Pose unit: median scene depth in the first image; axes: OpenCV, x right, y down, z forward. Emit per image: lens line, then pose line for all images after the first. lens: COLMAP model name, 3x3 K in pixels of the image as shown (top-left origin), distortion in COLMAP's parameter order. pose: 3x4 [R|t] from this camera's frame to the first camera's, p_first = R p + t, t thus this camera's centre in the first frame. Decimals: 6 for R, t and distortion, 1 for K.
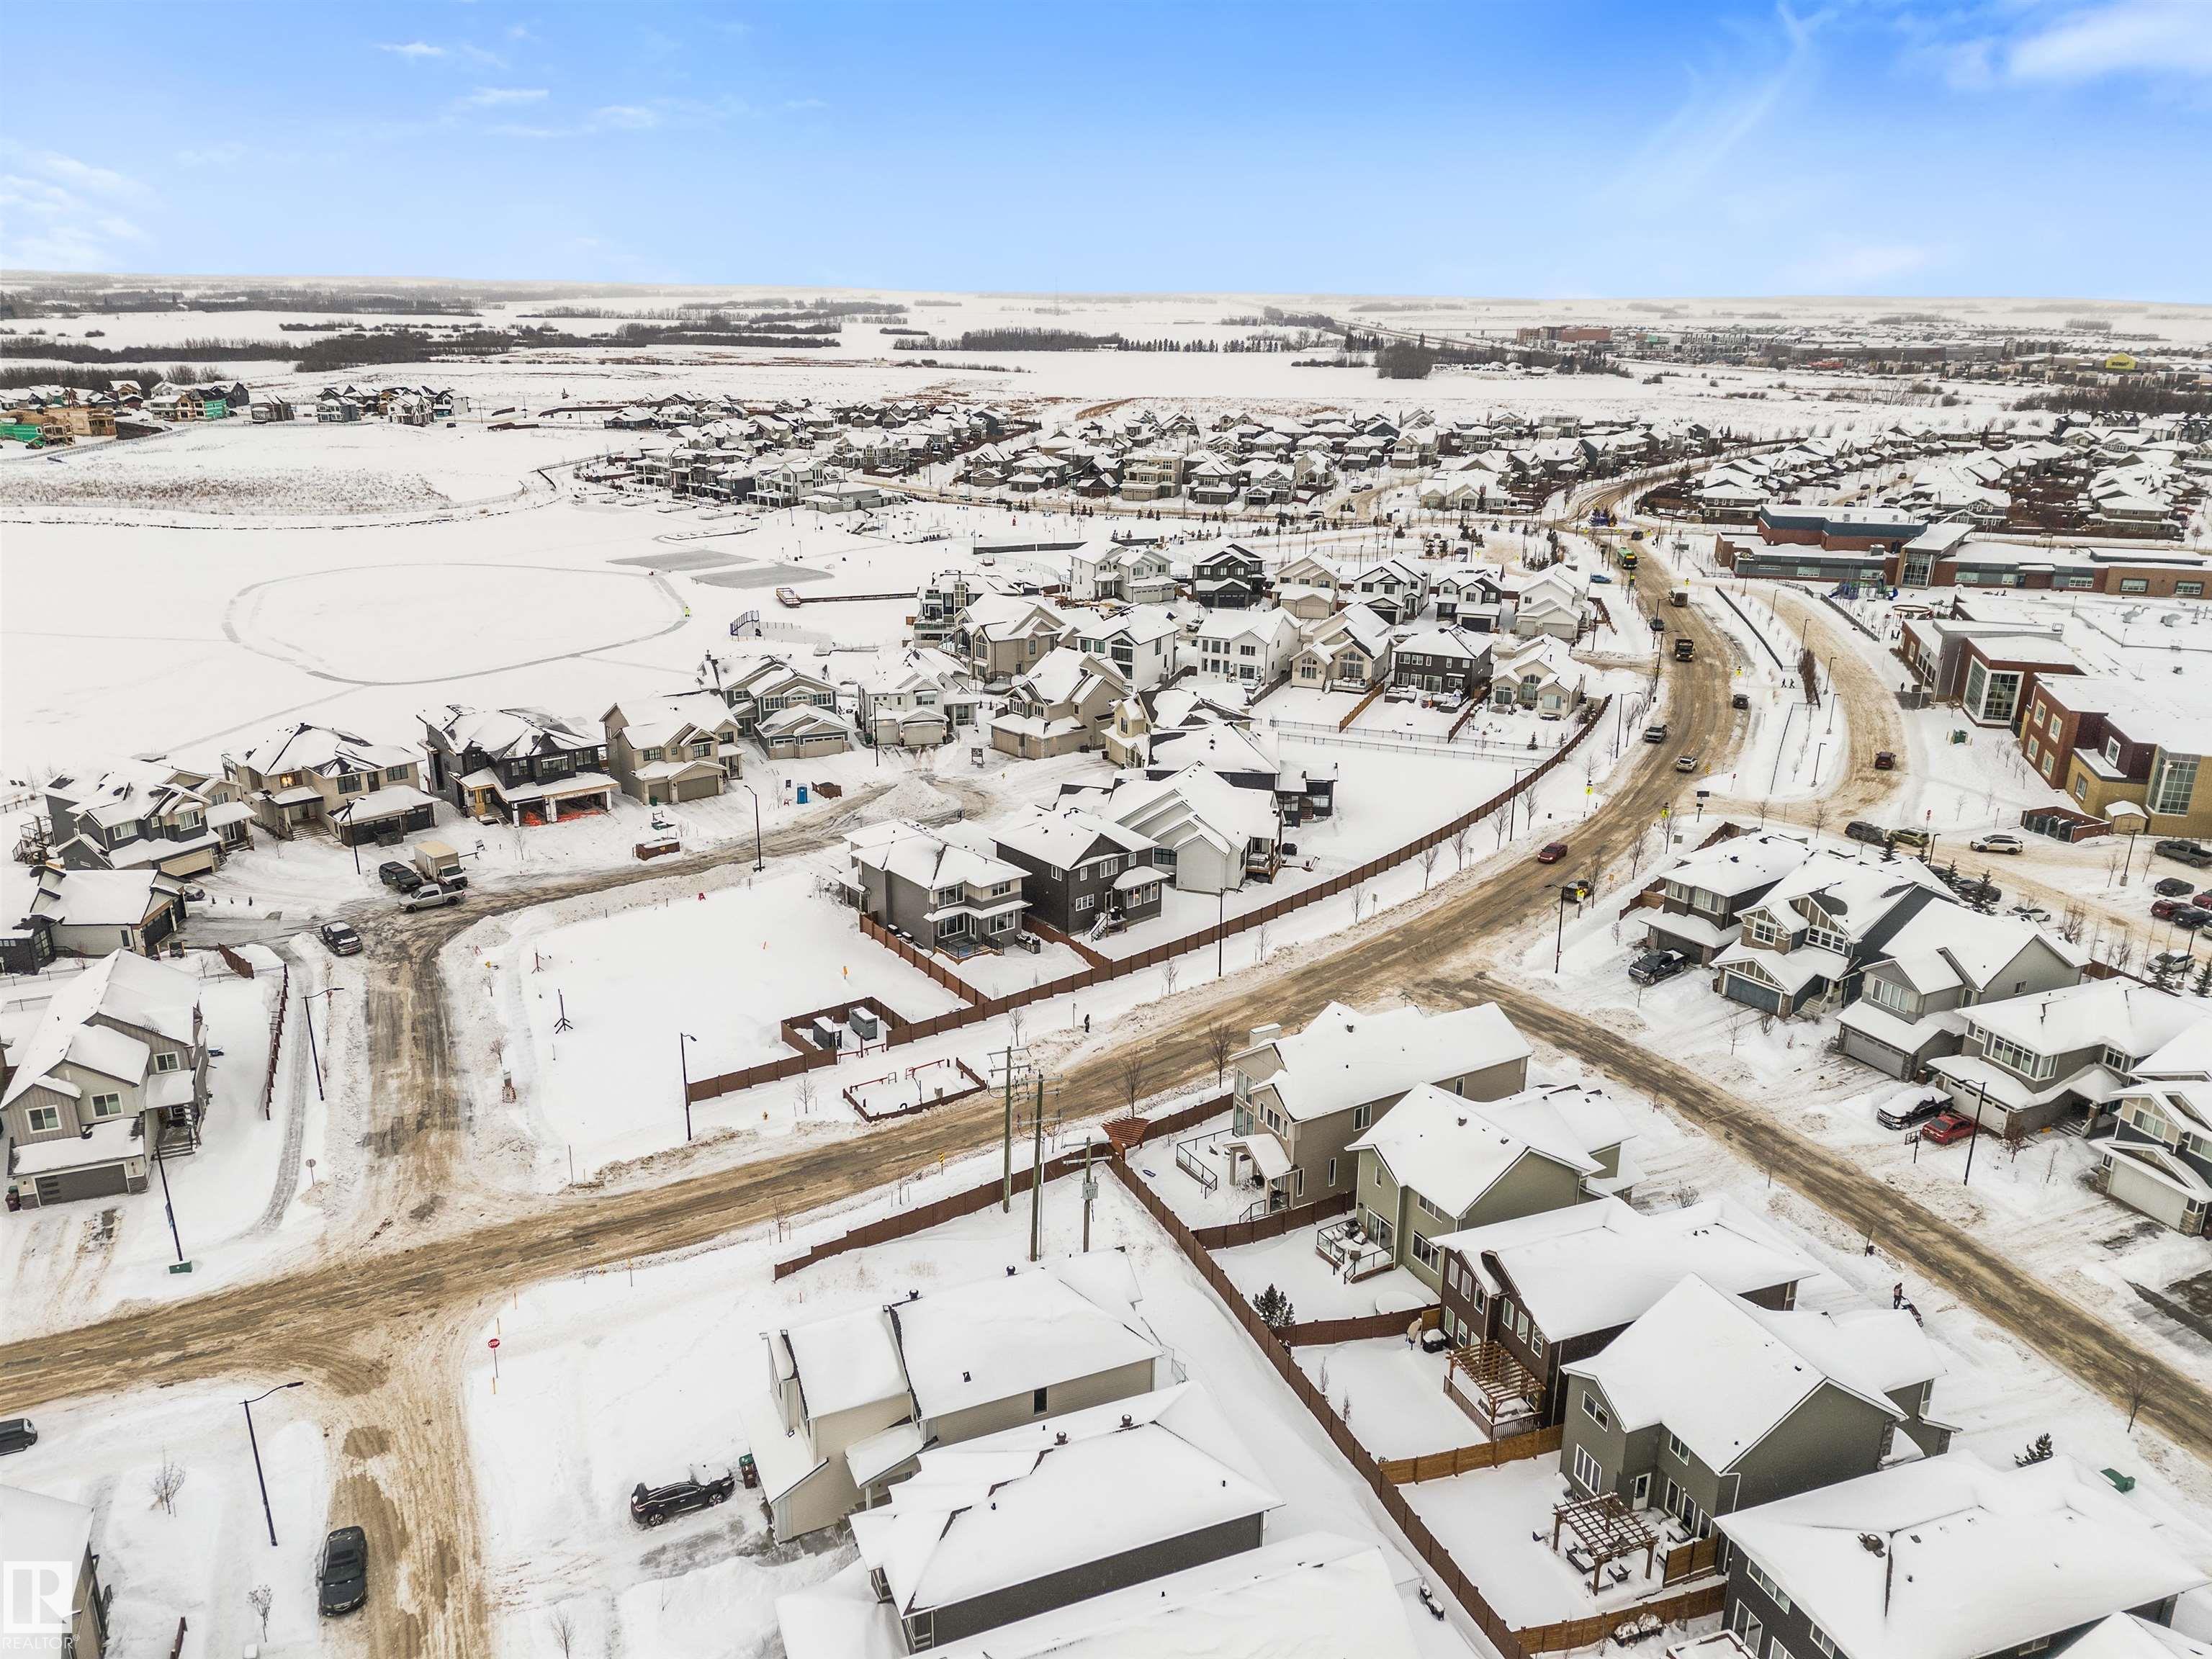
lens RADIAL K [[1628.7, 0, 1106.0], [0, 1628.7, 829.5], [0, 0, 1]] dist [0.099009, -0.104618]
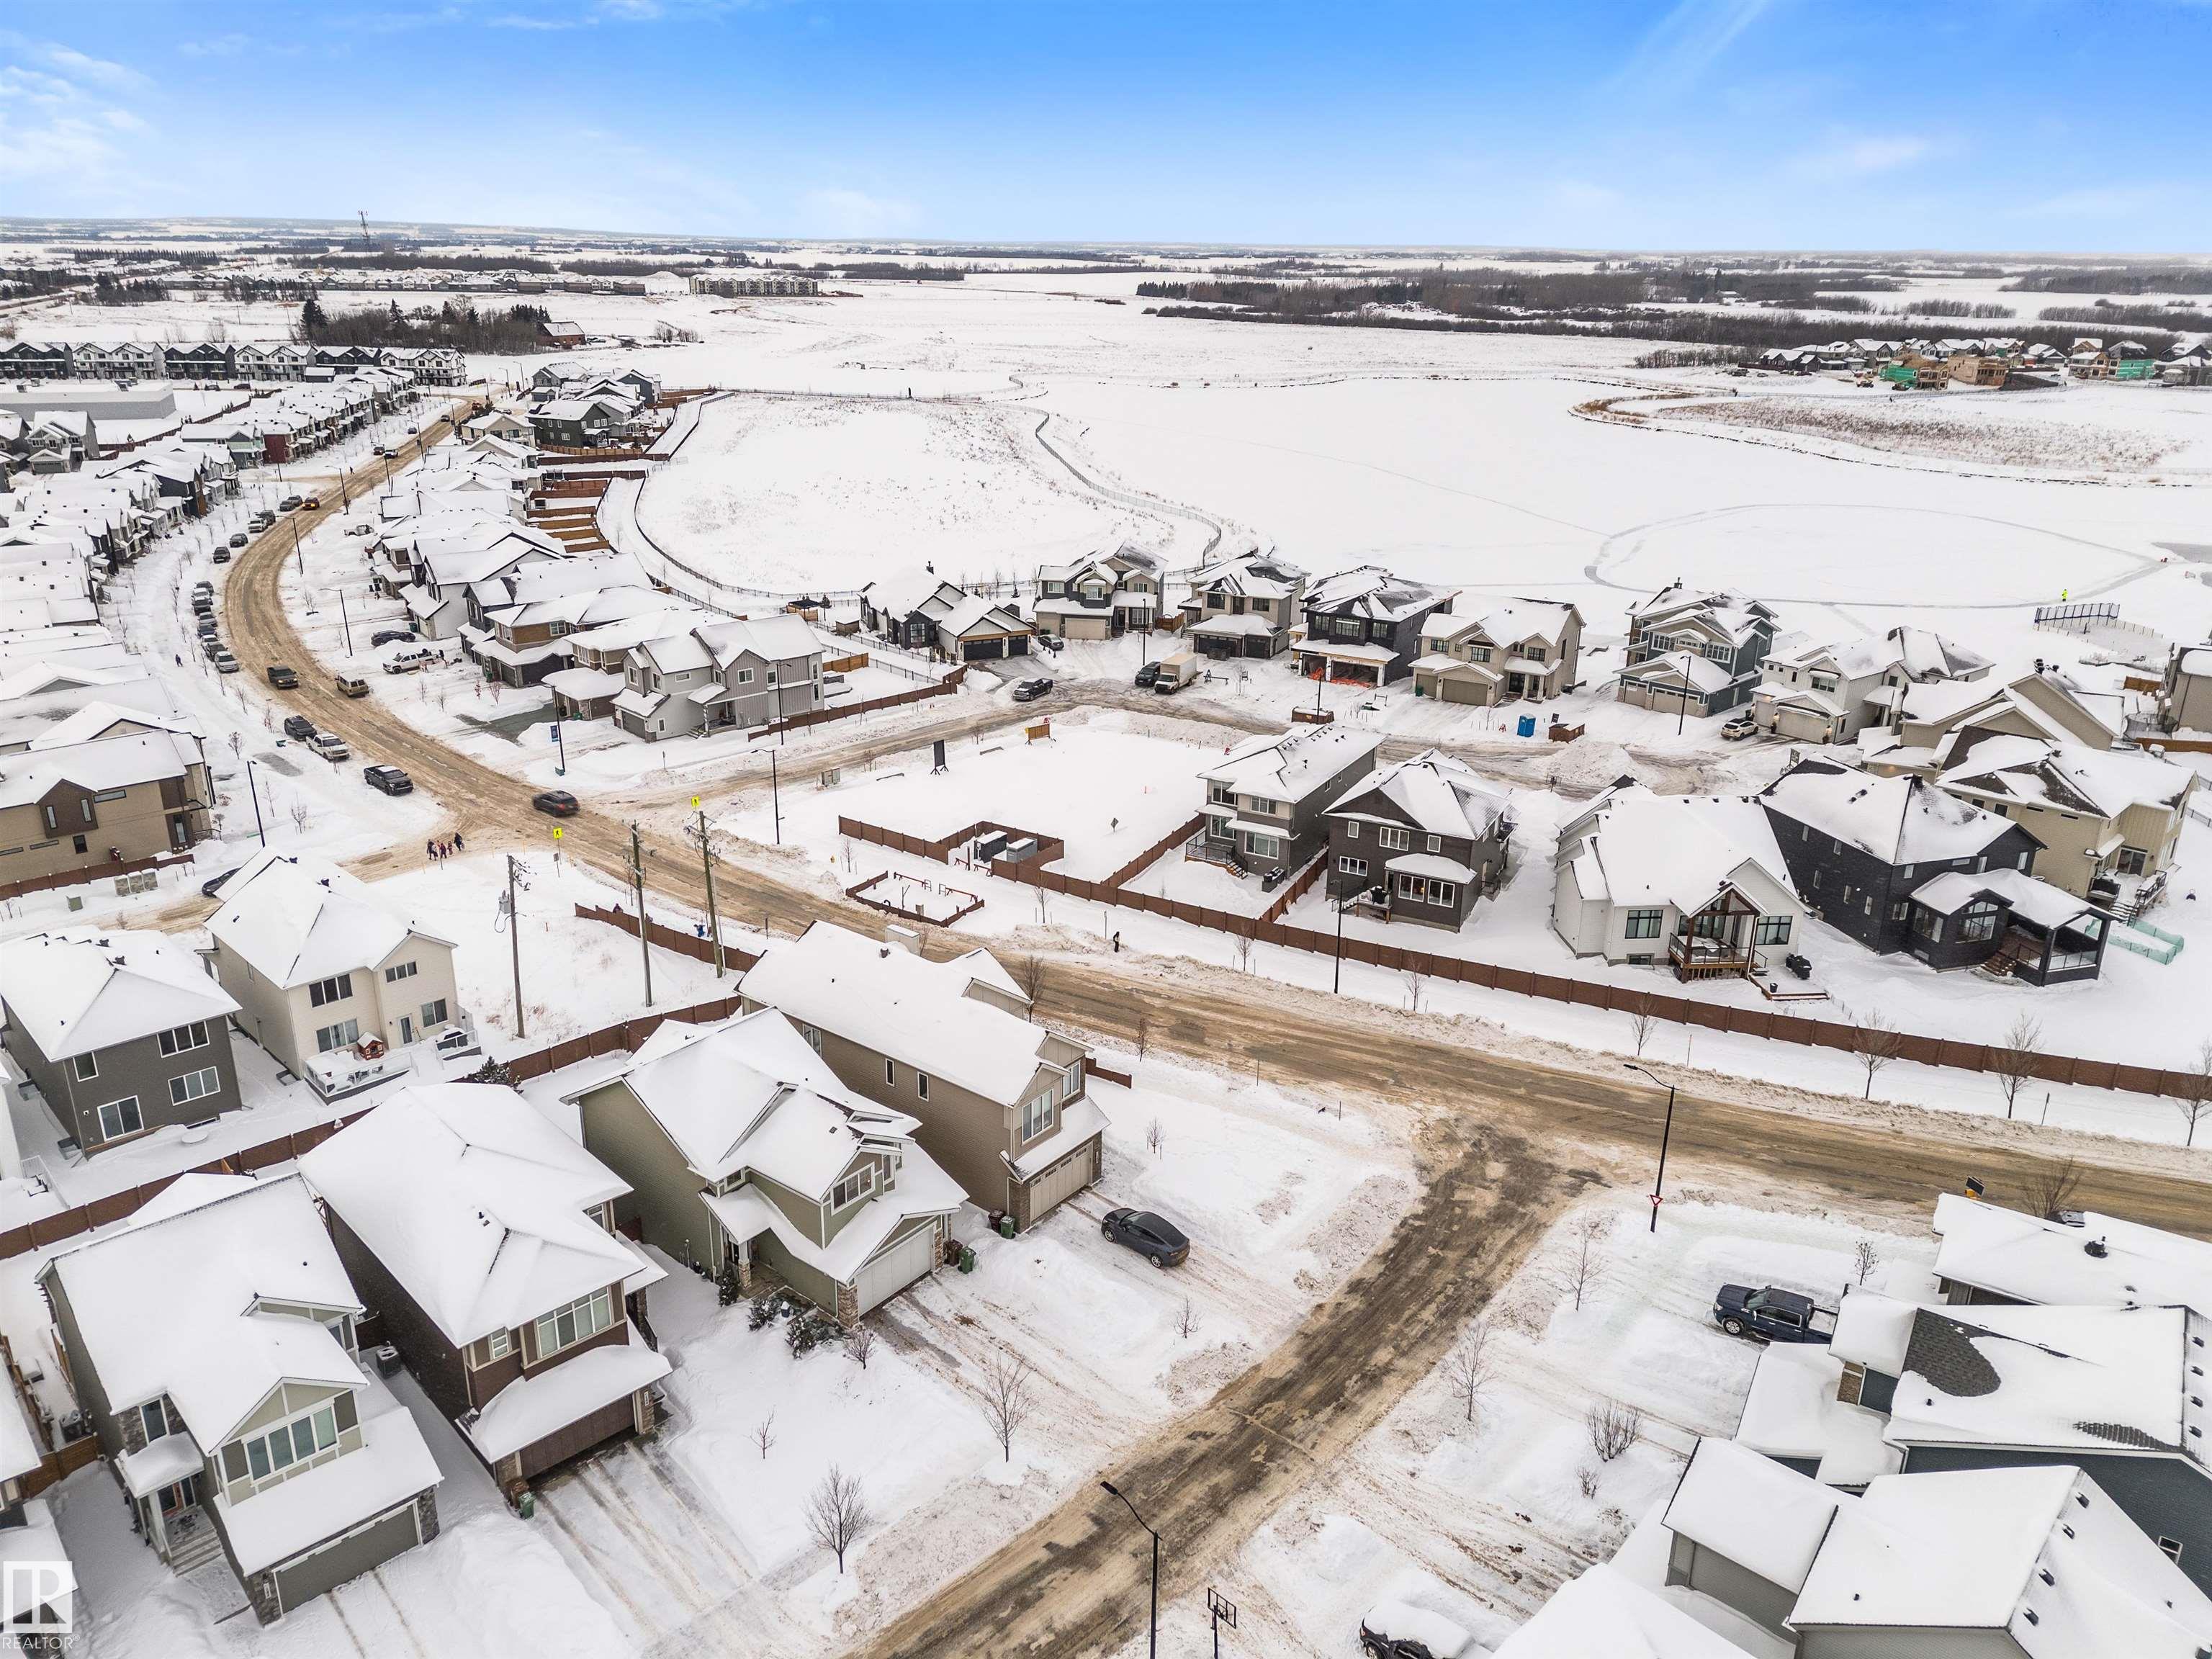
lens RADIAL K [[1628.7, 0, 1106.0], [0, 1628.7, 829.5], [0, 0, 1]] dist [0.099009, -0.104618]
pose [[0.348745, 0.306215, -0.885782, 0.669905], [-0.302853, 0.931234, 0.202691, -0.100815], [0.886937, 0.197574, 0.417501, 0.562463]]
